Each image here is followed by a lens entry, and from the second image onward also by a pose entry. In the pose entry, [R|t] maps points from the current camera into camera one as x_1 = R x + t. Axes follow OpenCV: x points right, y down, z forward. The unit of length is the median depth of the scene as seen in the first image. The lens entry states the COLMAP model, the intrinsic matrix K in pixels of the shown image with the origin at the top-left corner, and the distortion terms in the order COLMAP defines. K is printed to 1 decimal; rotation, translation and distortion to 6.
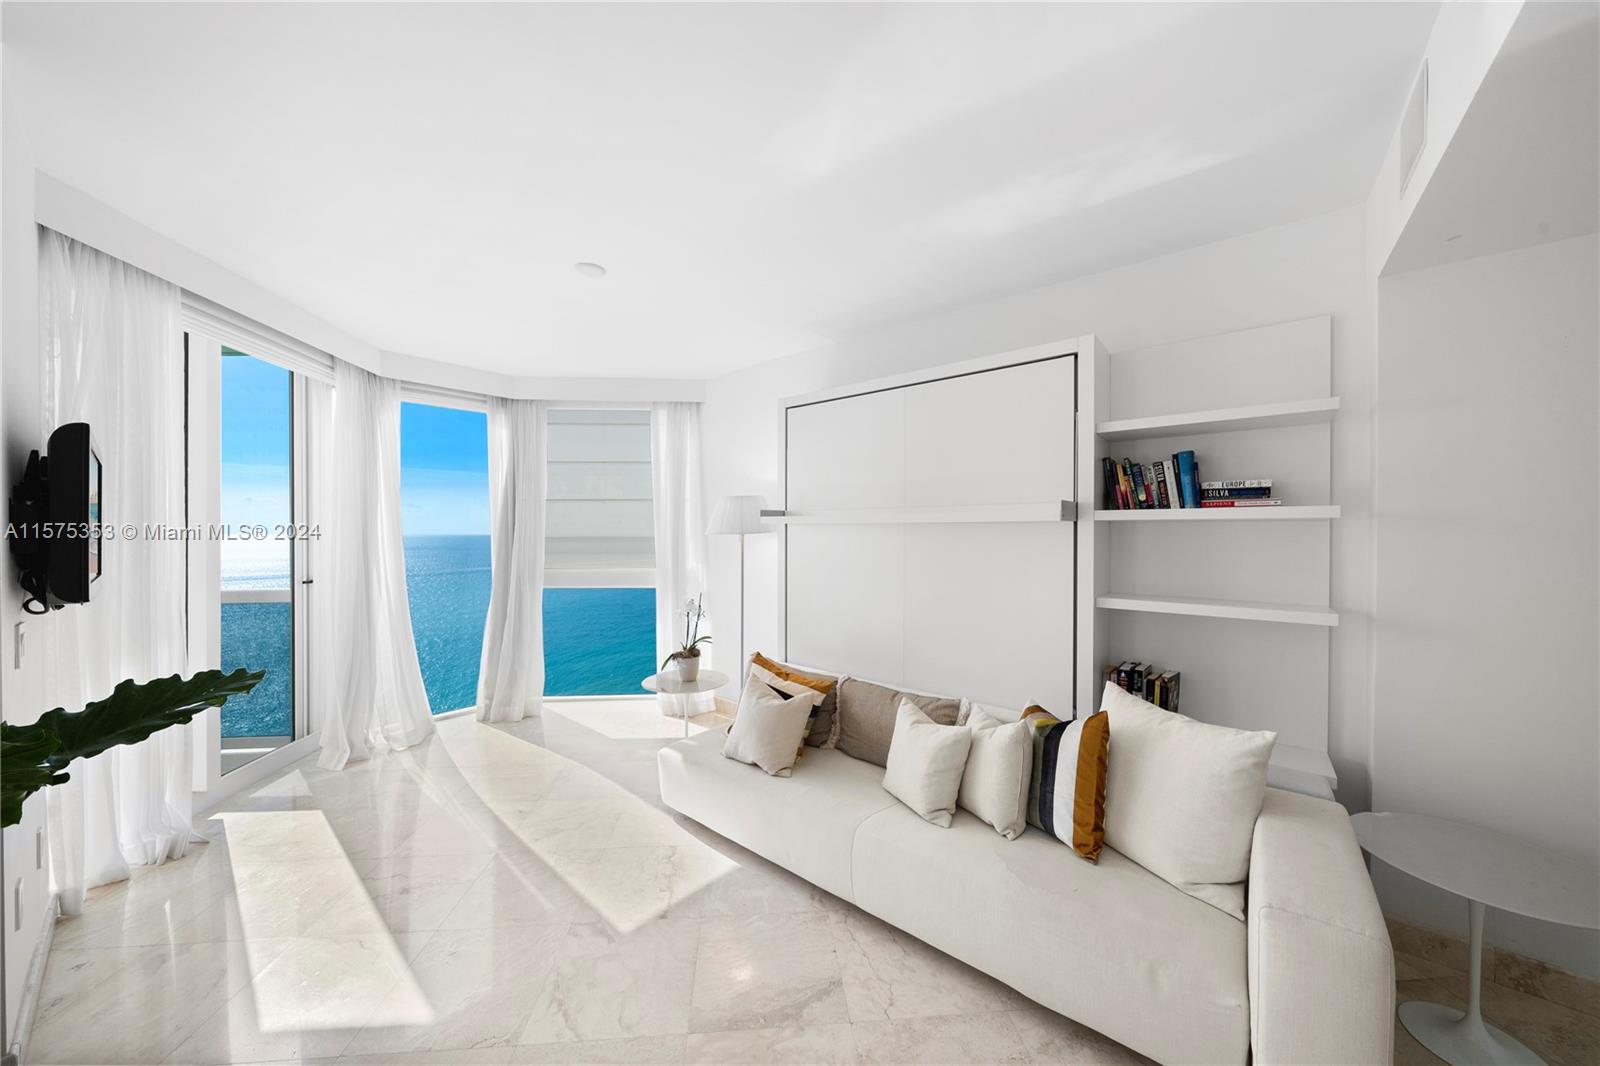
lens RADIAL K [[566.3, 0, 752.8], [0, 566.3, 534.0], [0, 0, 1]] dist [-0.000600, -0.001196]
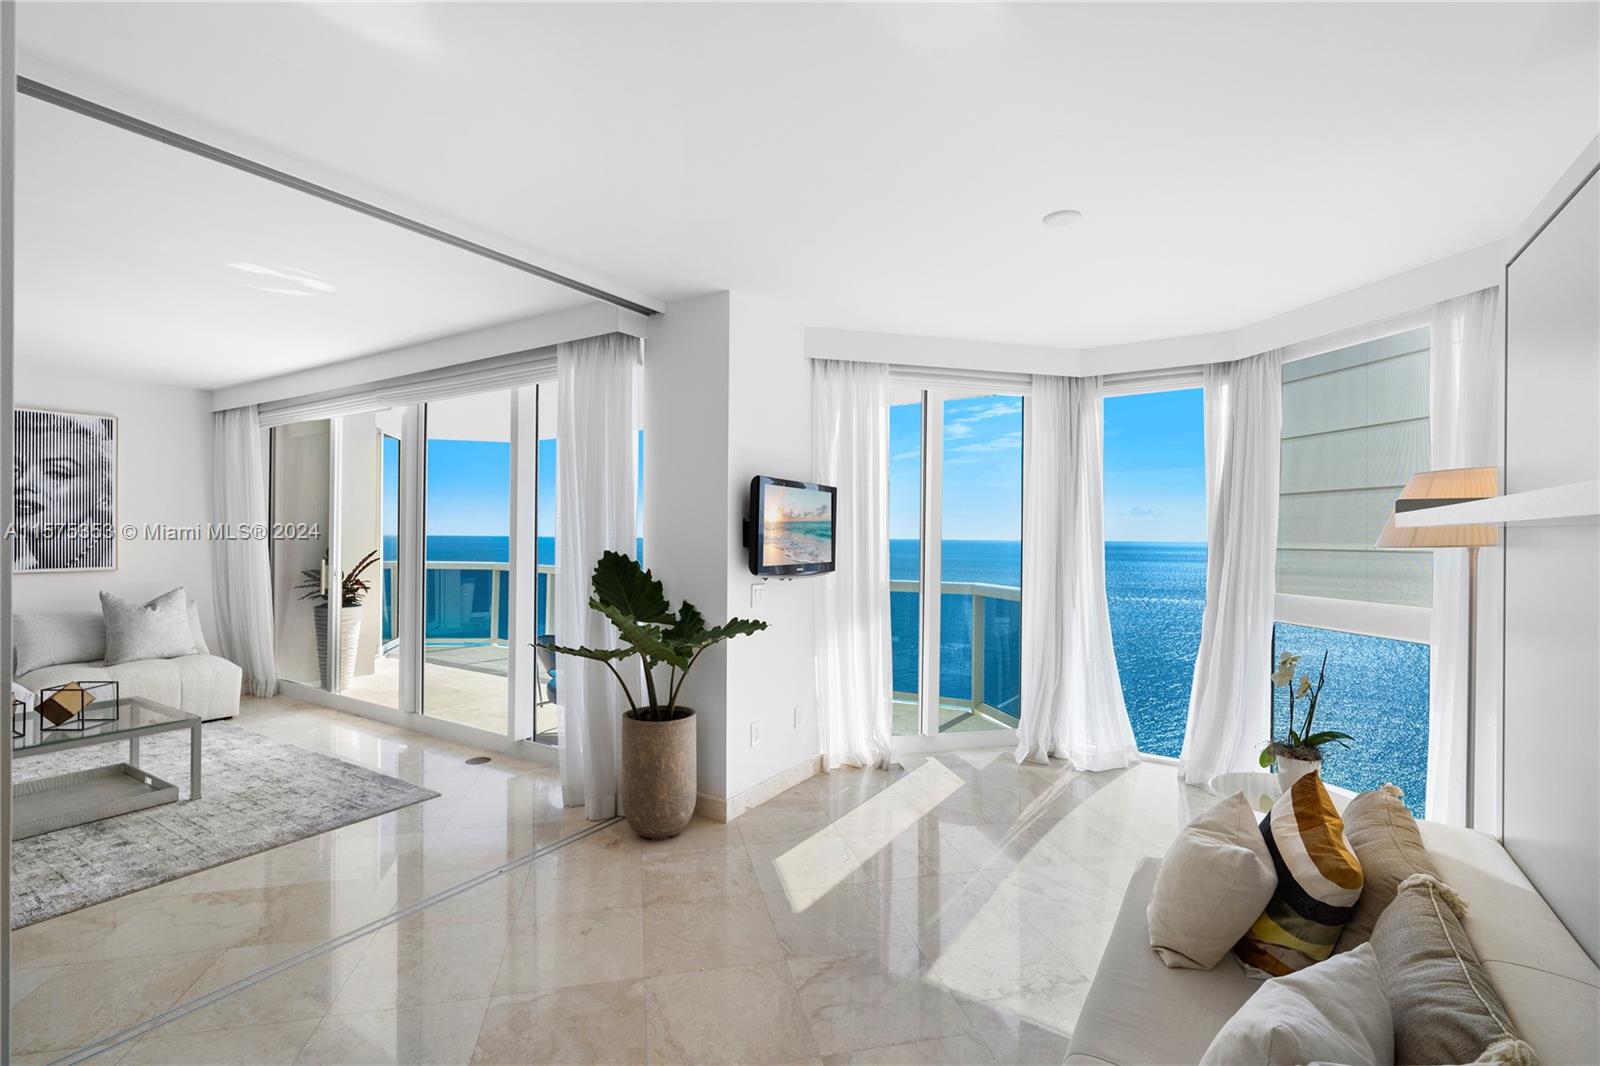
lens RADIAL K [[733.8, 0, 798.4], [0, 733.8, 532.4], [0, 0, 1]] dist [0.002351, -0.000018]
pose [[0.144942, -0.002500, -0.989437, 0.491310], [-0.013586, 0.999898, -0.004516, -0.002837], [0.989347, 0.014097, 0.144893, 0.335147]]
